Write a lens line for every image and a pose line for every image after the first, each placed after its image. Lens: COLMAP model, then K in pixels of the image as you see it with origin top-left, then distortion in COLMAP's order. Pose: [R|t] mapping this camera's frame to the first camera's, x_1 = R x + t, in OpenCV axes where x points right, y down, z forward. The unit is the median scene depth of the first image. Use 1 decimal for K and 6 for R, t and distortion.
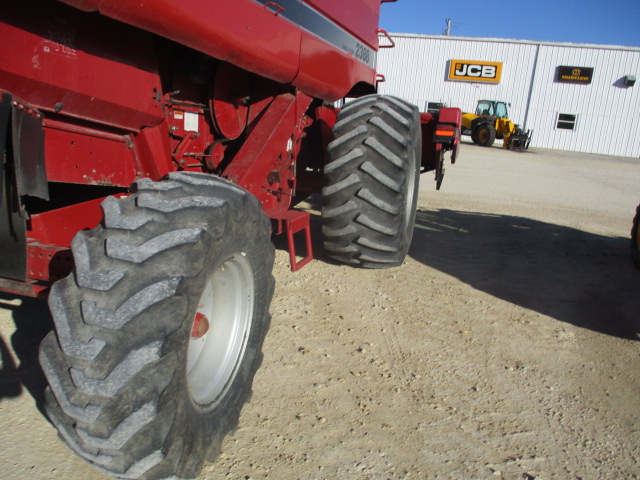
lens RADIAL K [[535.3, 0, 316.6], [0, 535.3, 230.5], [0, 0, 1]] dist [-0.036977, 0.017161]
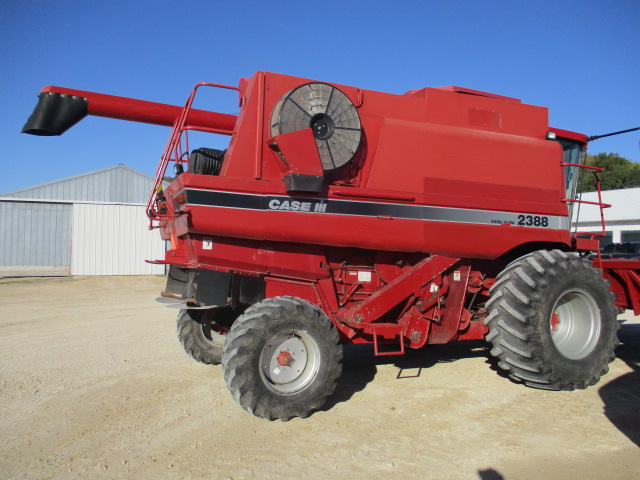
lens RADIAL K [[552.3, 0, 320.0], [0, 552.3, 240.0], [0, 0, 1]] dist [-0.046027, -0.002448]
pose [[0.627847, -0.085549, -0.773621, 1.182238], [-0.126745, 0.969437, -0.210065, 0.101372], [0.767947, 0.229942, 0.597816, -0.315570]]
